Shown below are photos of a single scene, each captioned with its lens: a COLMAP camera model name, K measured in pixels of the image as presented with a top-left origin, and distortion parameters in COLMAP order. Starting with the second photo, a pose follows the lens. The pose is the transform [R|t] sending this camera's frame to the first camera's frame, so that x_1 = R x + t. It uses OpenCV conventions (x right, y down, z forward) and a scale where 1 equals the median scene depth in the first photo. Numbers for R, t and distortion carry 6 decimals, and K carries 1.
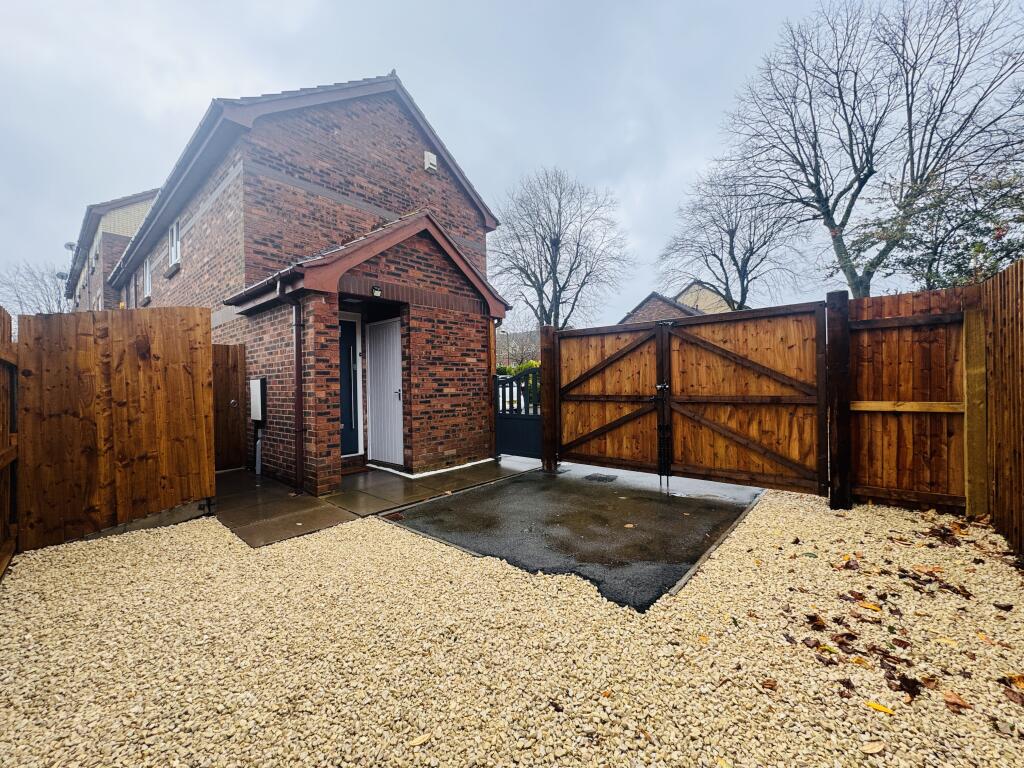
lens RADIAL K [[408.2, 0, 511.1], [0, 408.2, 382.1], [0, 0, 1]] dist [-0.001665, -0.000206]
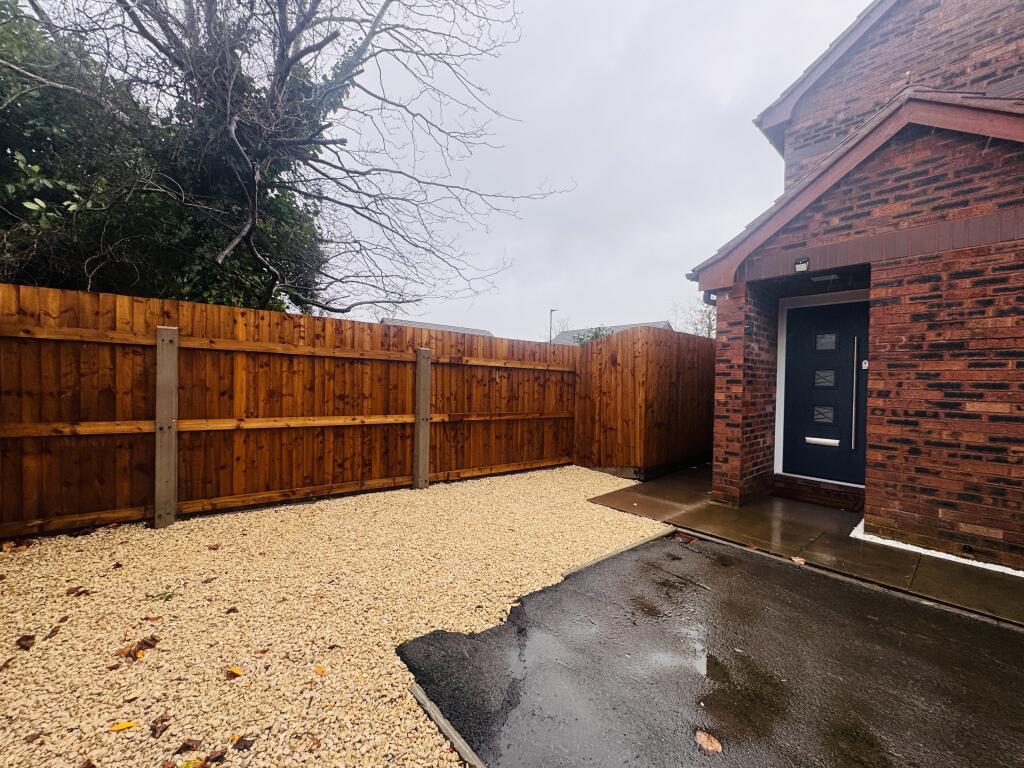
lens RADIAL K [[408.2, 0, 511.1], [0, 408.2, 382.1], [0, 0, 1]] dist [-0.001665, -0.000206]
pose [[-0.135960, 0.018795, -0.990536, 0.537263], [-0.013699, 0.999689, 0.020849, -0.016762], [0.990620, 0.016404, -0.135660, 0.632857]]
